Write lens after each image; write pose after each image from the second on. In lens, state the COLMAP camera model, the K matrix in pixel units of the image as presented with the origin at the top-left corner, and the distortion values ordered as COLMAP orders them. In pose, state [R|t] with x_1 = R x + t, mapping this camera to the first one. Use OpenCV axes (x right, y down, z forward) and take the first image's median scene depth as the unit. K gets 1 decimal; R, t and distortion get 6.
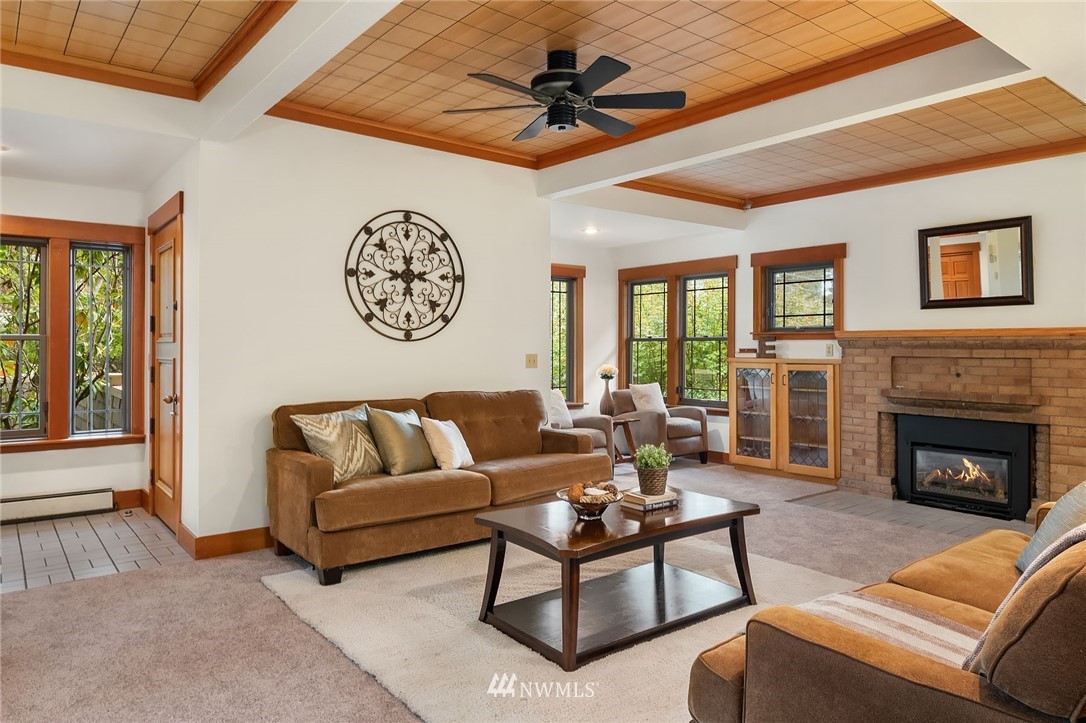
lens RADIAL K [[708.7, 0, 543.2], [0, 708.7, 343.9], [0, 0, 1]] dist [-0.001523, -0.001612]
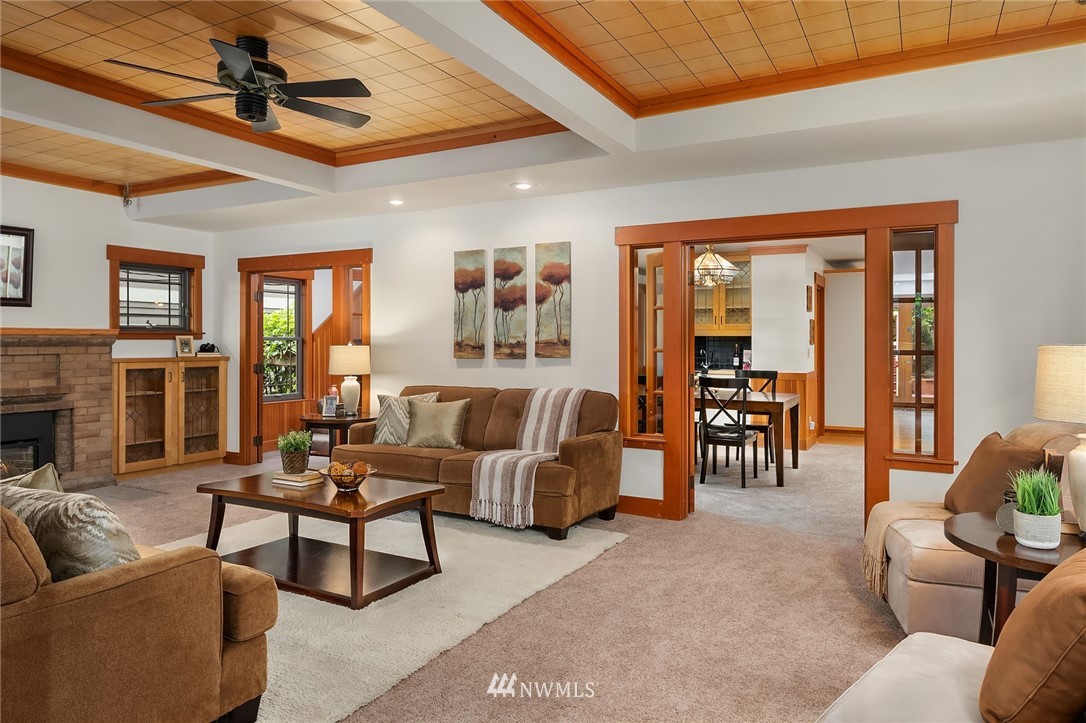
lens RADIAL K [[708.7, 0, 545.8], [0, 708.7, 341.8], [0, 0, 1]] dist [-0.001523, -0.001612]
pose [[-0.385479, -0.002115, 0.922714, -0.718746], [-0.002778, 0.999996, 0.001131, -0.003628], [-0.922712, -0.002127, -0.385483, 0.721302]]
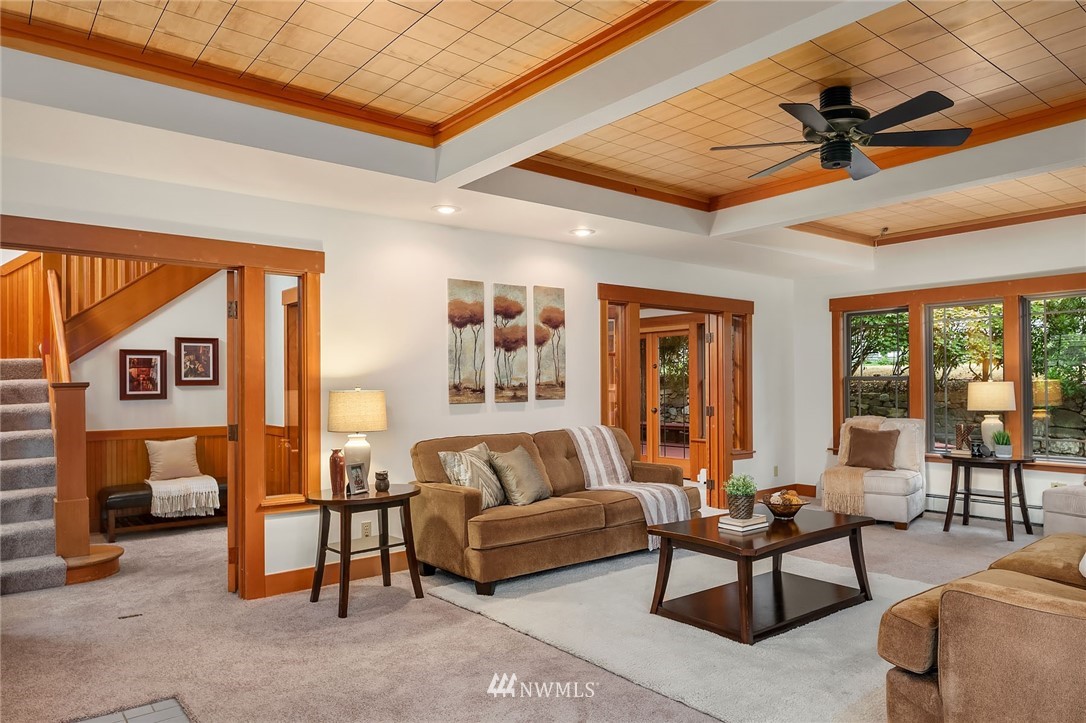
lens RADIAL K [[708.7, 0, 535.7], [0, 708.7, 397.4], [0, 0, 1]] dist [-0.001523, -0.001612]
pose [[-0.999962, 0.003950, 0.007779, 0.316685], [0.004102, 0.999798, 0.019669, -0.002851], [-0.007699, 0.019700, -0.999776, 1.425691]]
